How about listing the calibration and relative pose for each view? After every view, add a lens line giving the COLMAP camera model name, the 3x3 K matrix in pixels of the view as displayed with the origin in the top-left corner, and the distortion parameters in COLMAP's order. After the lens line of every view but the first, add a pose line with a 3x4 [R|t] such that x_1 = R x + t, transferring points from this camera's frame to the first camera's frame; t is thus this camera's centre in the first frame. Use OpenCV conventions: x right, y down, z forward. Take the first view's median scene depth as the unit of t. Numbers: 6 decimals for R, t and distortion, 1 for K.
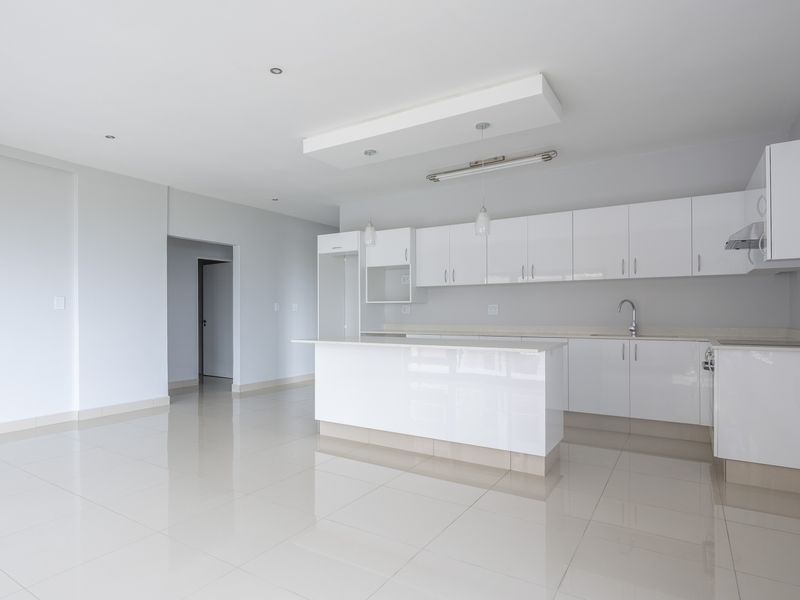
lens RADIAL K [[474.6, 0, 367.7], [0, 474.6, 320.1], [0, 0, 1]] dist [0.023339, -0.000941]
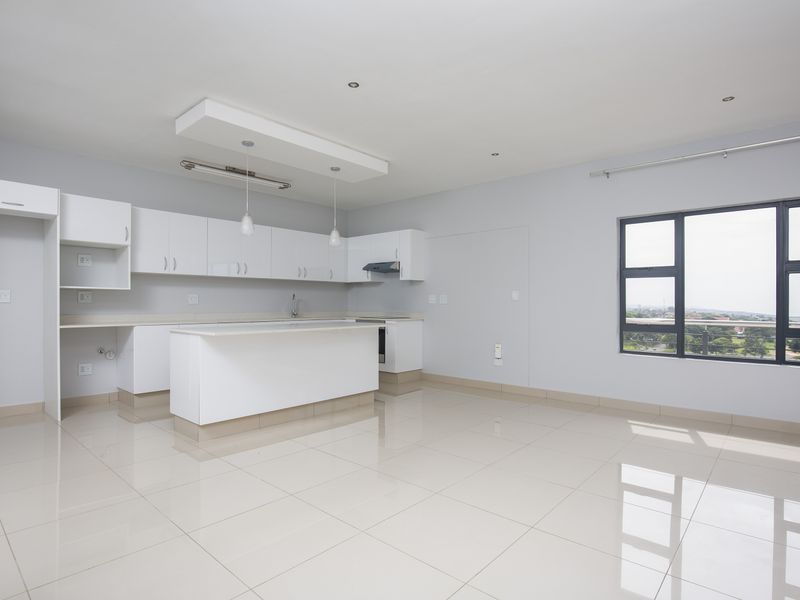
lens RADIAL K [[434.0, 0, 400.0], [0, 434.0, 300.0], [0, 0, 1]] dist [-0.000835, 0.000399]
pose [[0.140942, 0.010034, 0.989967, -0.629000], [0.010031, 0.999883, -0.011563, -0.004229], [-0.989967, 0.011560, 0.140825, 0.407128]]
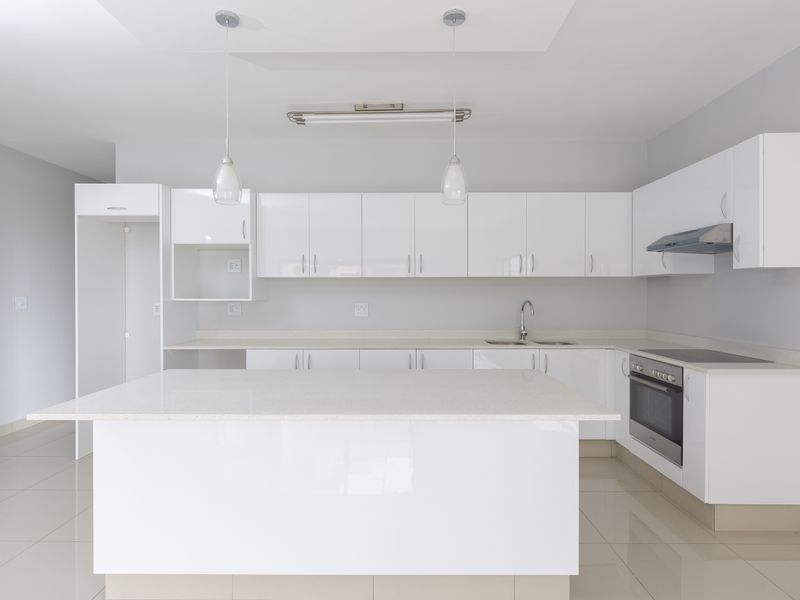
lens RADIAL K [[434.0, 0, 400.0], [0, 434.0, 300.0], [0, 0, 1]] dist [-0.000835, 0.000399]
pose [[0.836816, -0.004509, 0.547466, -0.069933], [0.005683, 0.999984, -0.000451, -0.037226], [-0.547455, 0.003488, 0.836828, 0.375840]]
